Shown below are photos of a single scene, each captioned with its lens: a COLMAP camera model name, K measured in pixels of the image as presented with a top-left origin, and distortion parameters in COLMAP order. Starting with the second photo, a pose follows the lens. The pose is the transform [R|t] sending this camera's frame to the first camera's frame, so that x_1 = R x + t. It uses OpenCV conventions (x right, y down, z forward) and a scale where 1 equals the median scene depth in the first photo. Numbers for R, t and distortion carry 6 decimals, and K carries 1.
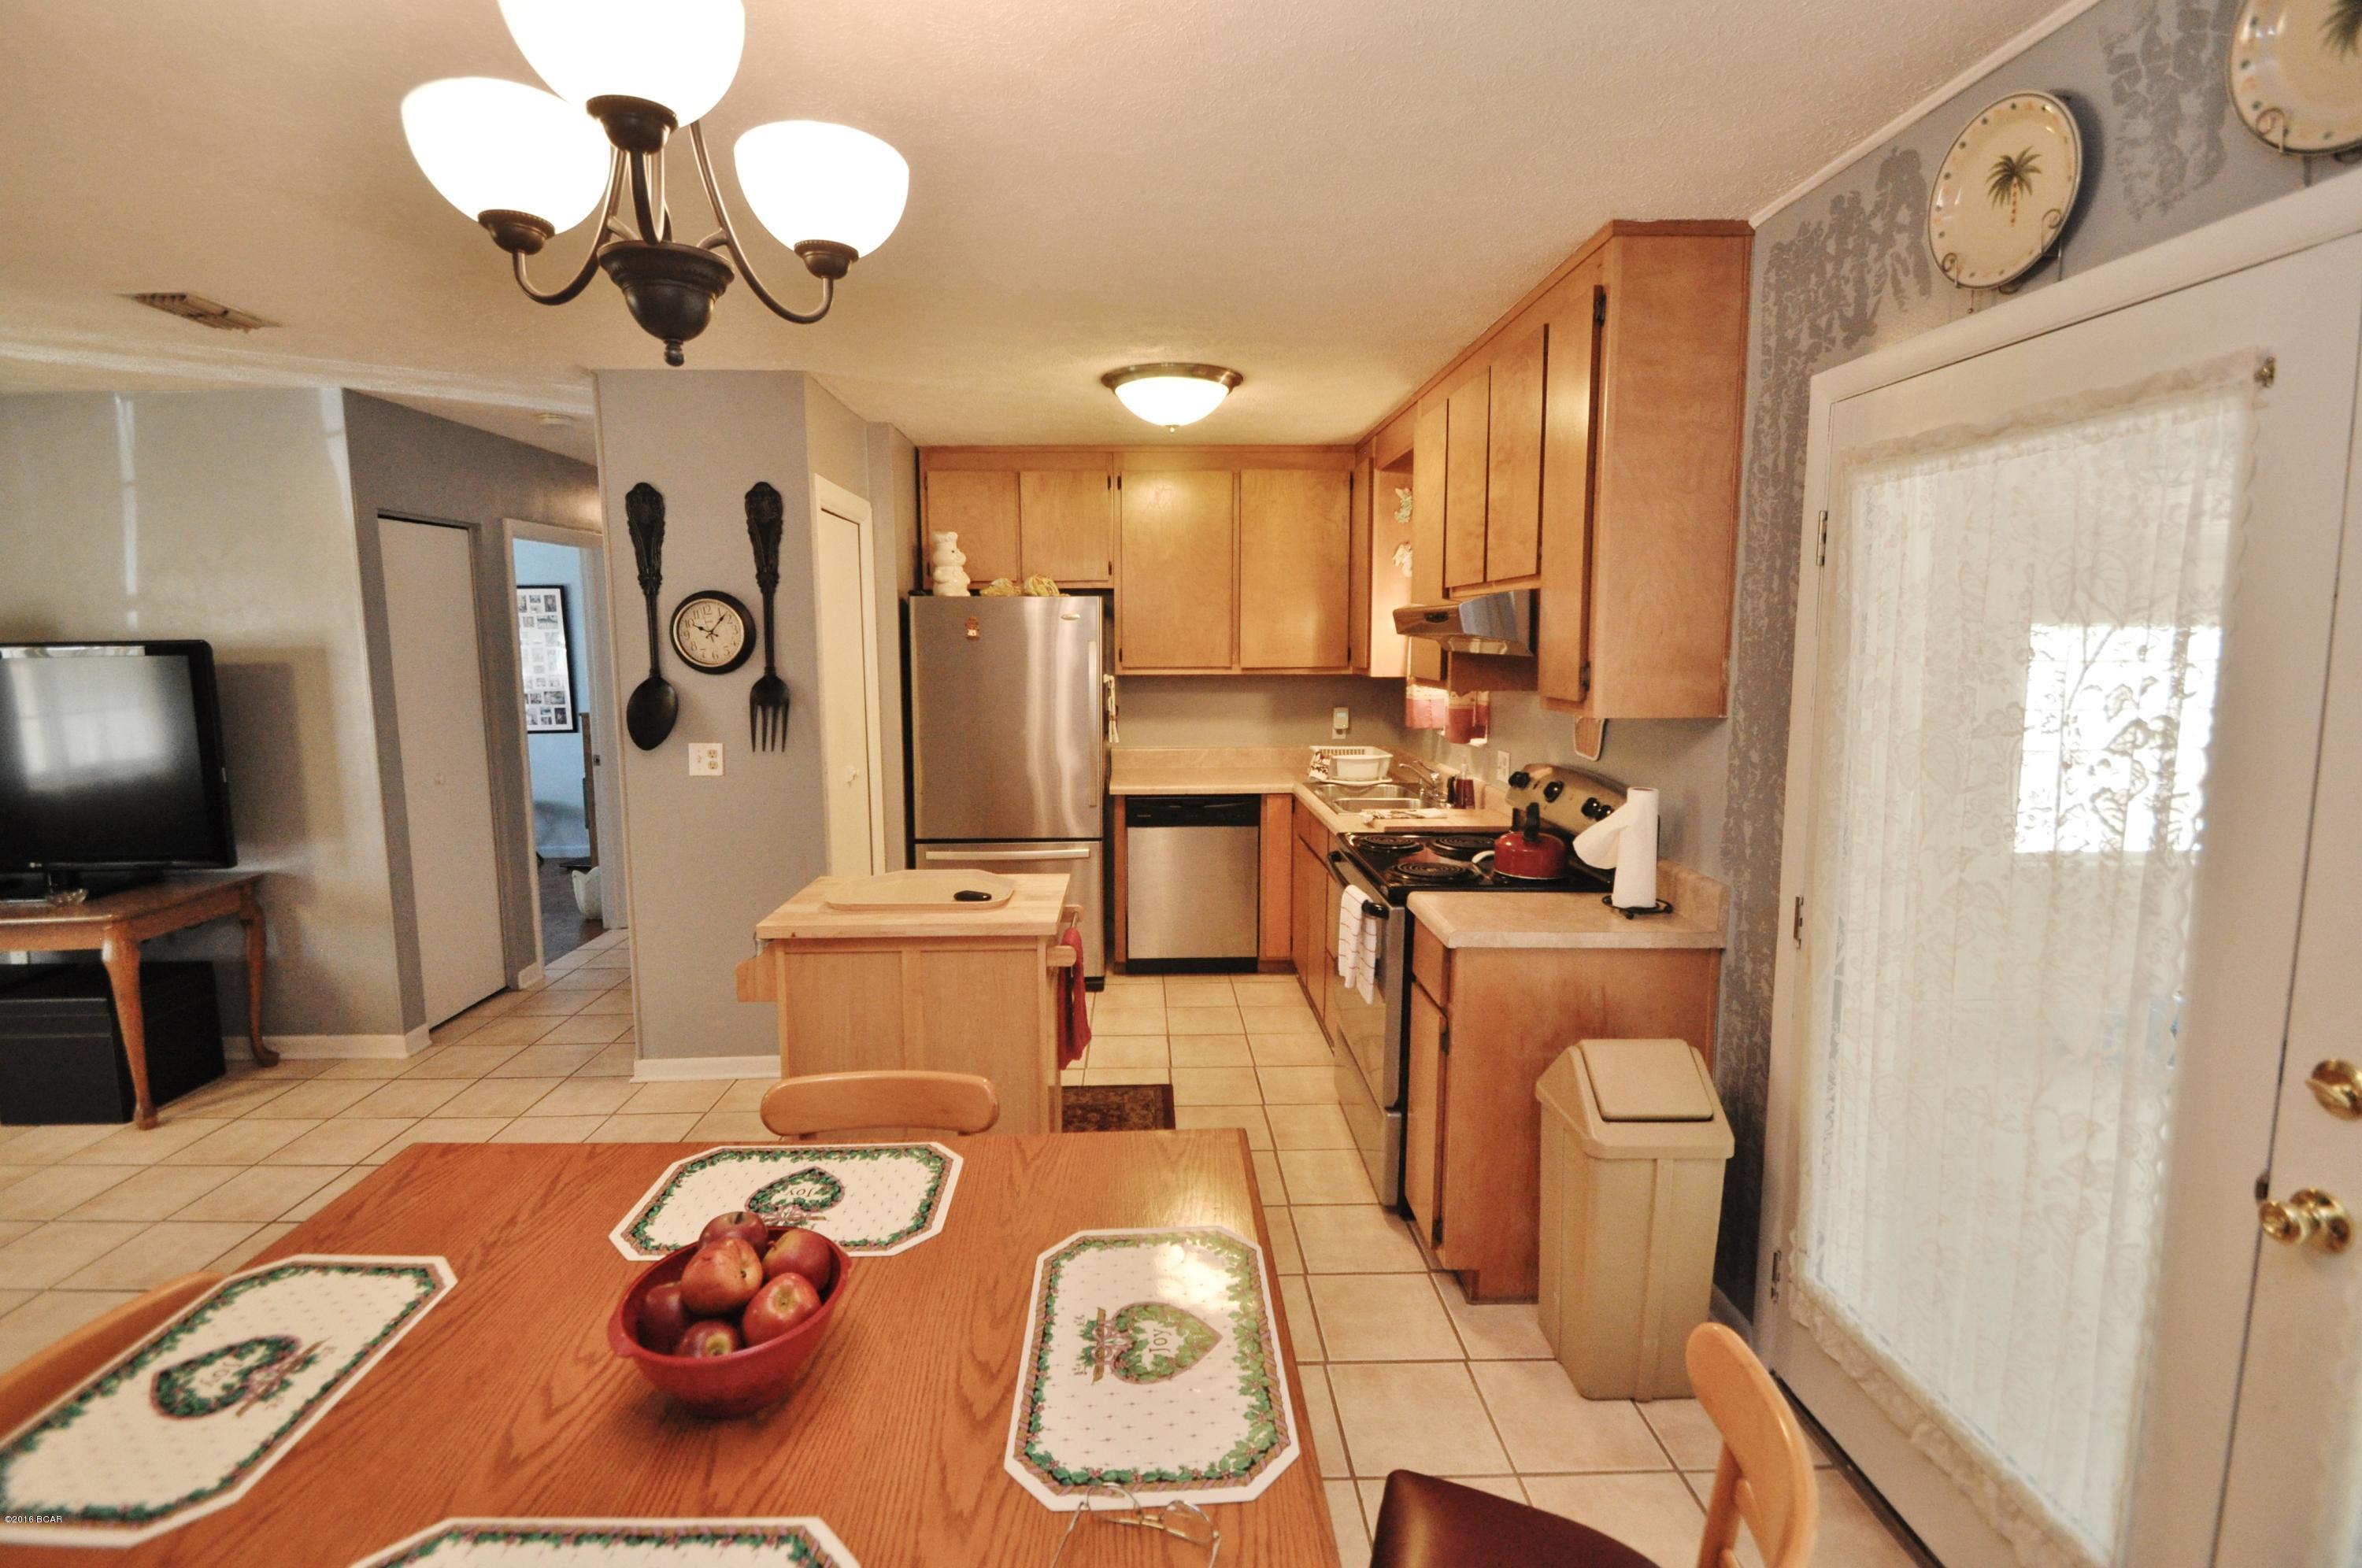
lens RADIAL K [[1037.3, 0, 1161.3], [0, 1037.3, 746.4], [0, 0, 1]] dist [0.015190, -0.014599]
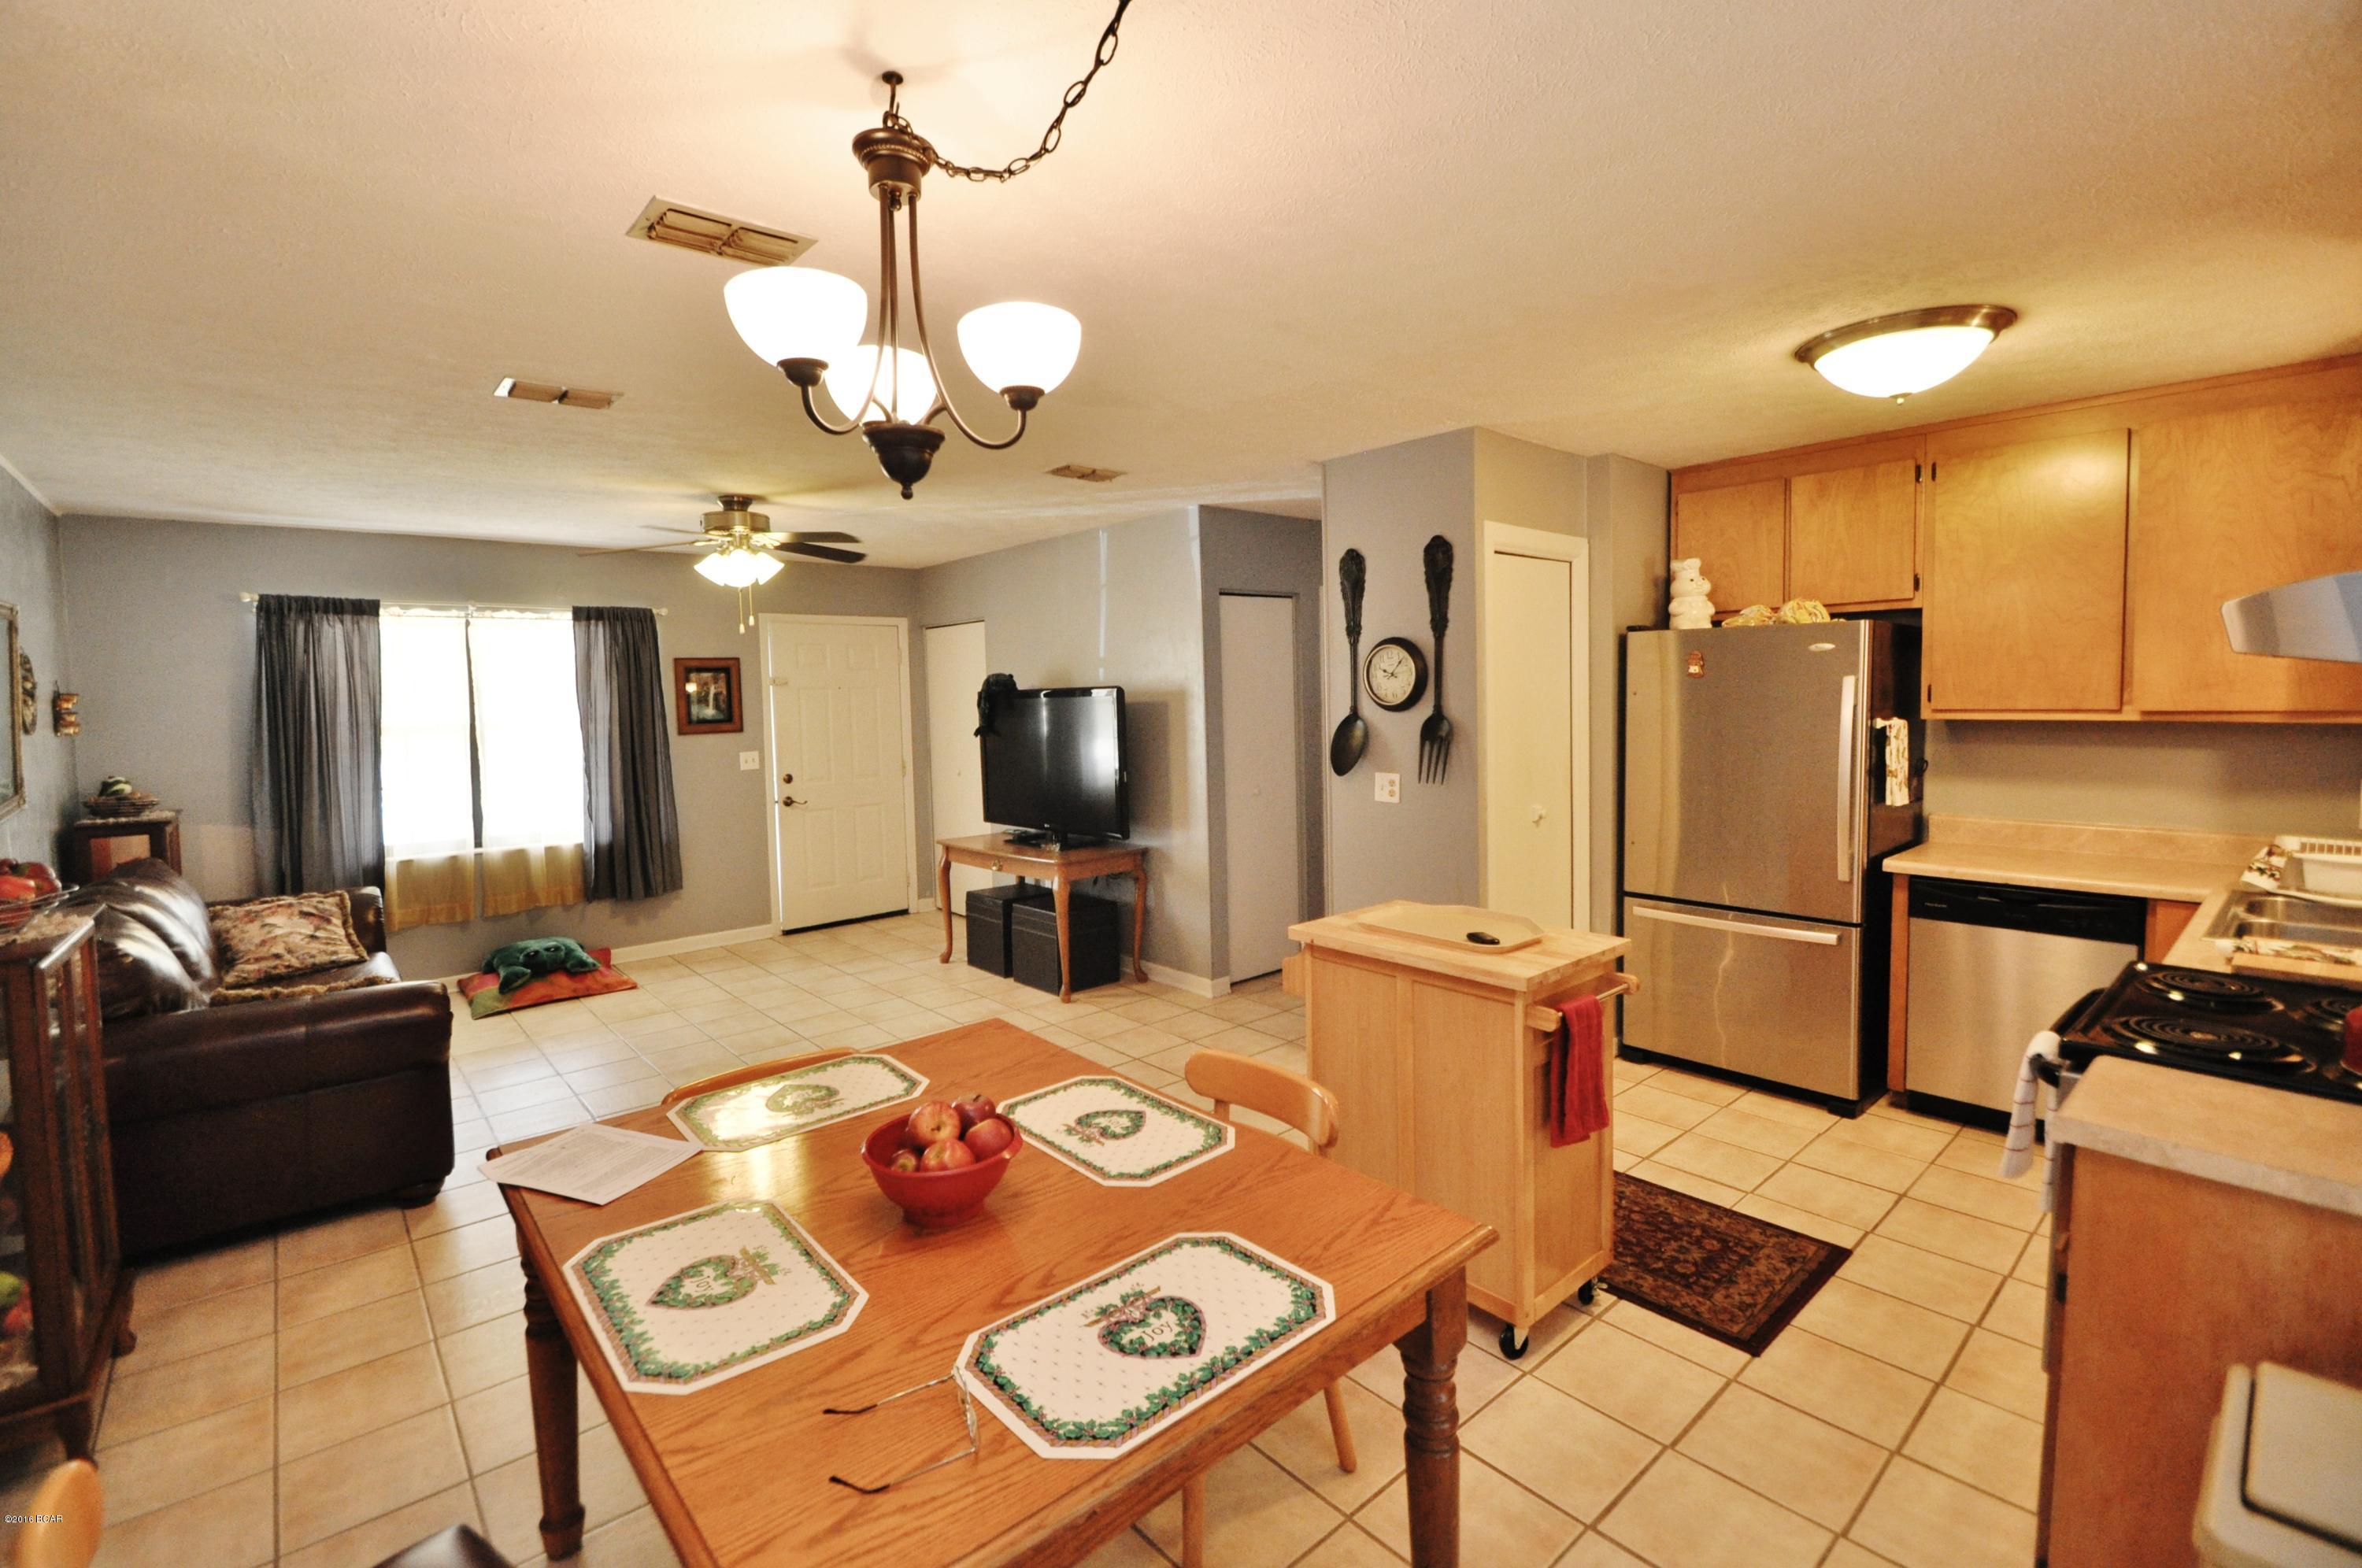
lens RADIAL K [[1037.3, 0, 1161.3], [0, 1037.3, 746.4], [0, 0, 1]] dist [0.015190, -0.014599]
pose [[0.634527, 0.034031, -0.772151, 0.395251], [-0.066132, 0.997757, -0.010371, -0.005737], [0.770066, 0.057645, 0.635354, 0.145653]]
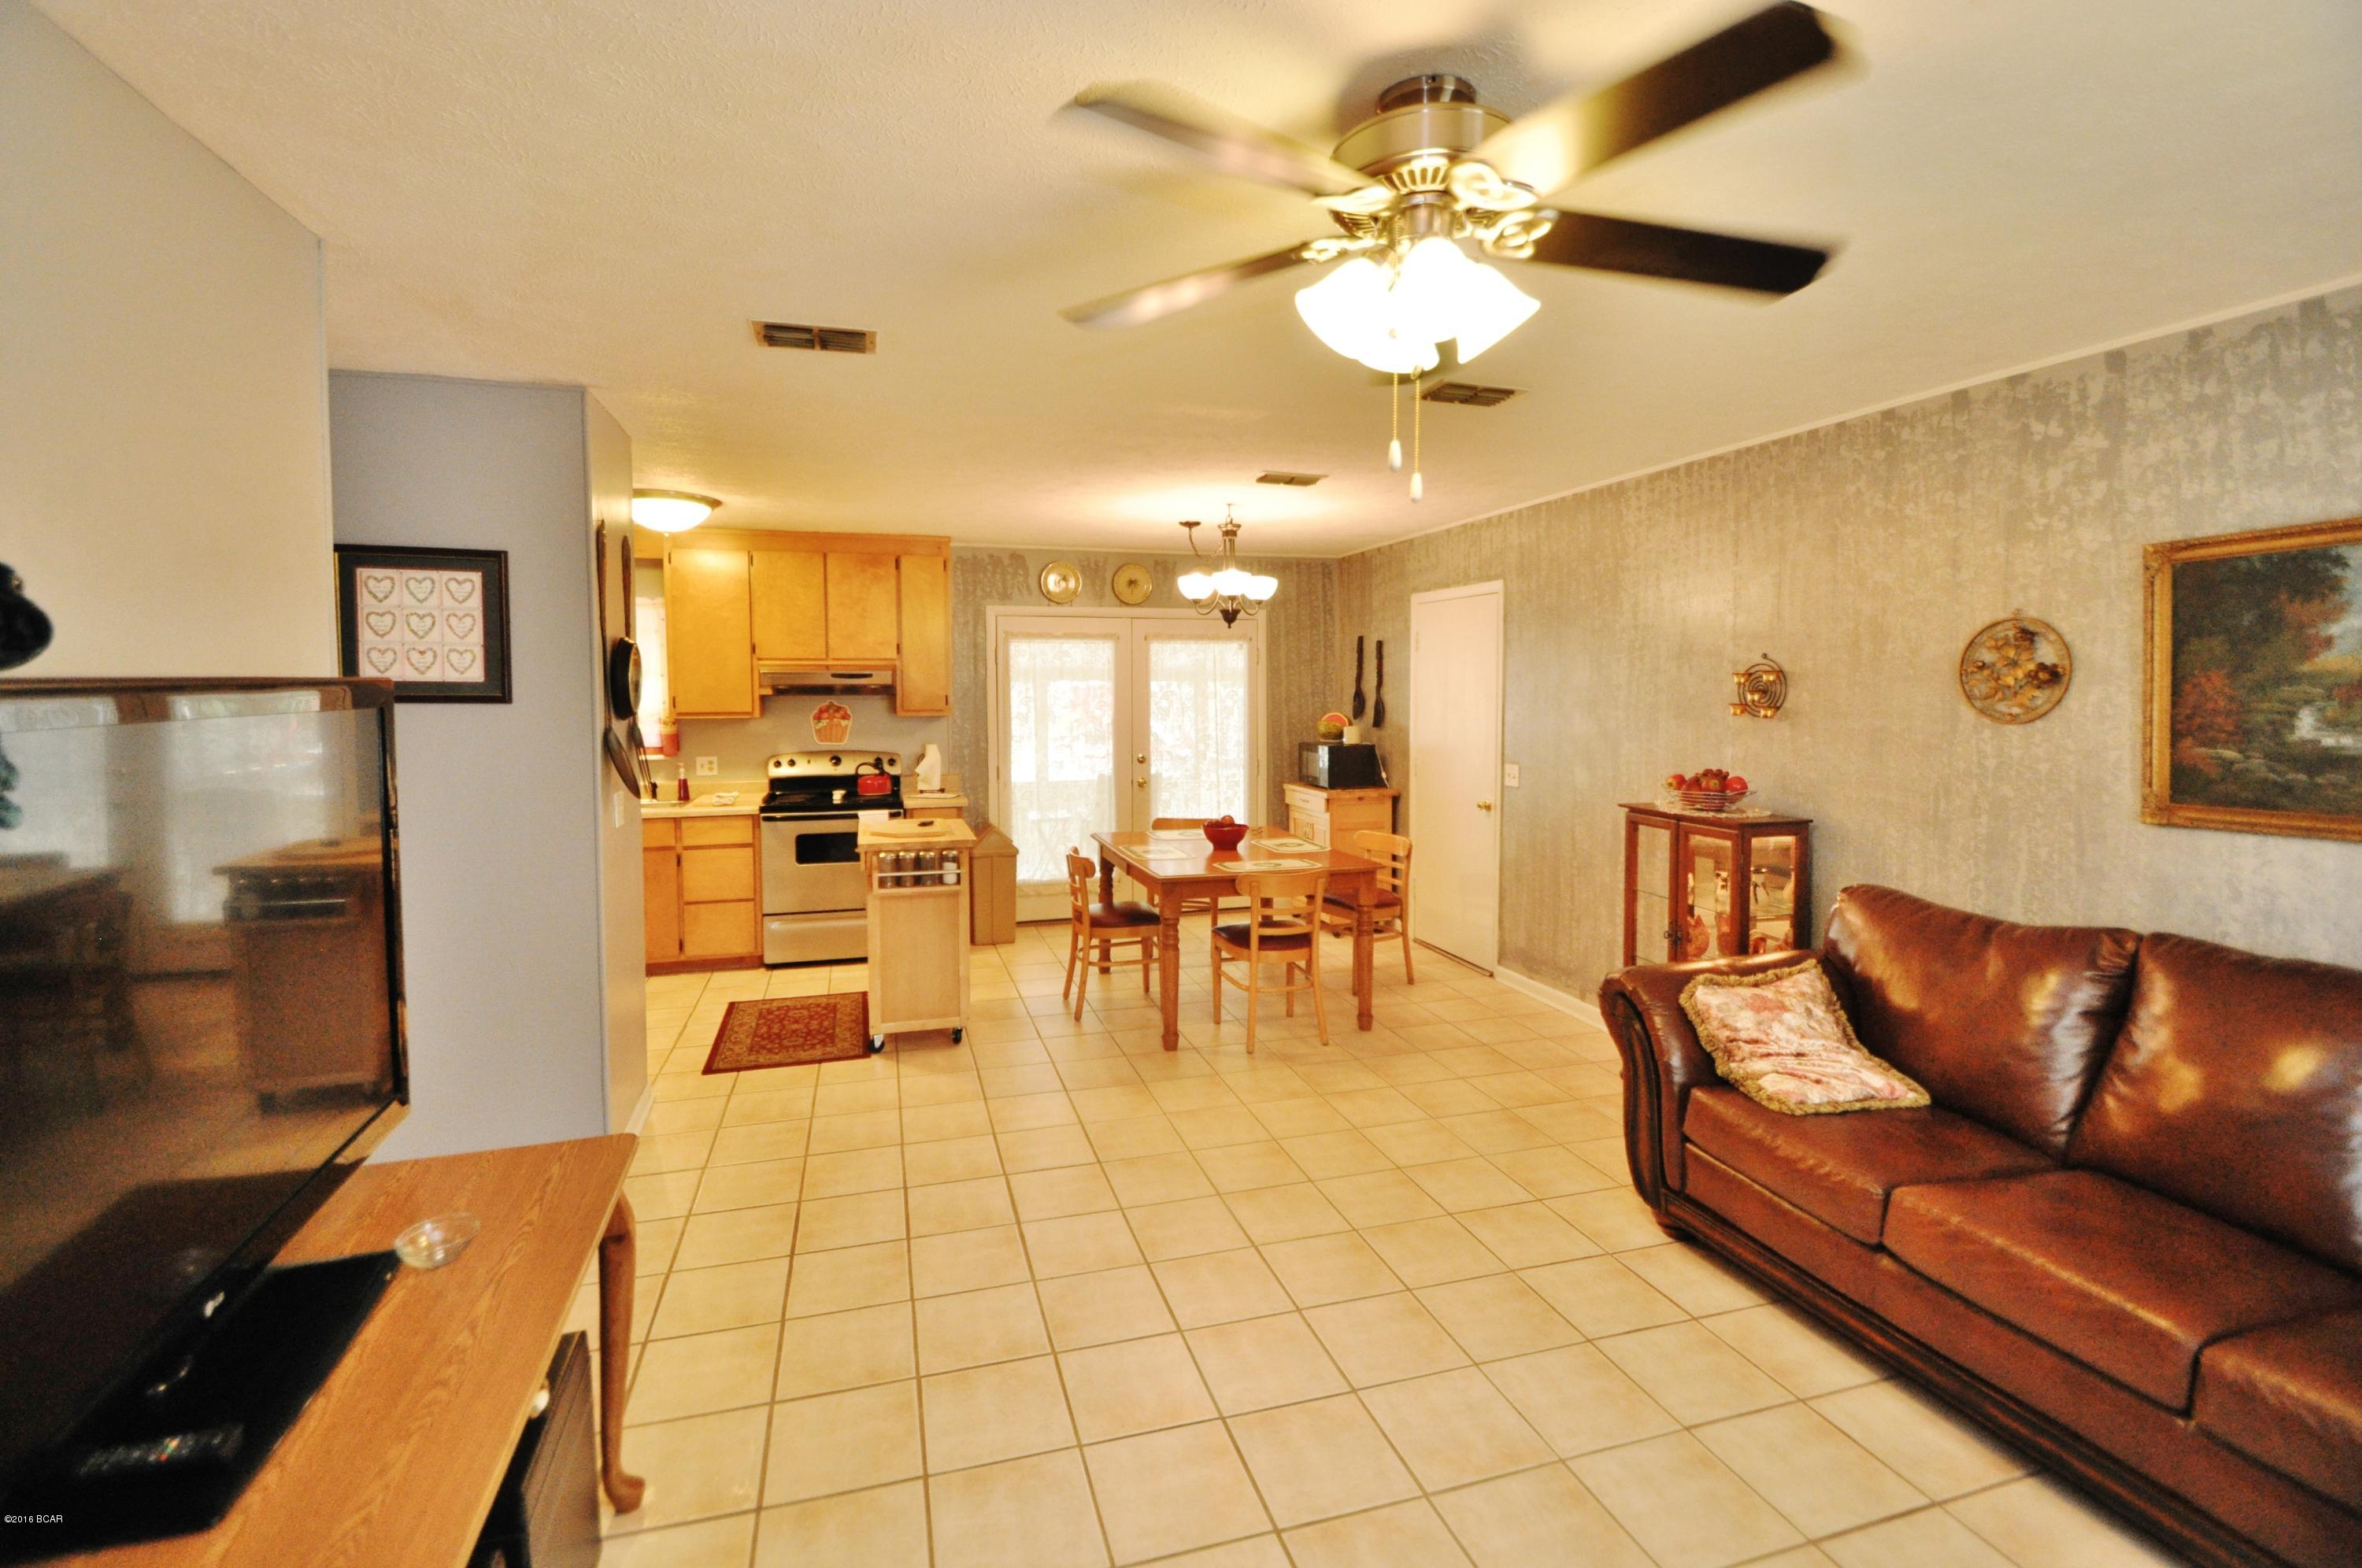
lens RADIAL K [[1037.3, 0, 1161.3], [0, 1037.3, 746.4], [0, 0, 1]] dist [0.015190, -0.014599]
pose [[-0.254624, -0.049842, 0.965755, -2.193616], [0.109679, 0.990738, 0.080049, -0.098065], [-0.960800, 0.126305, -0.246799, 1.097936]]
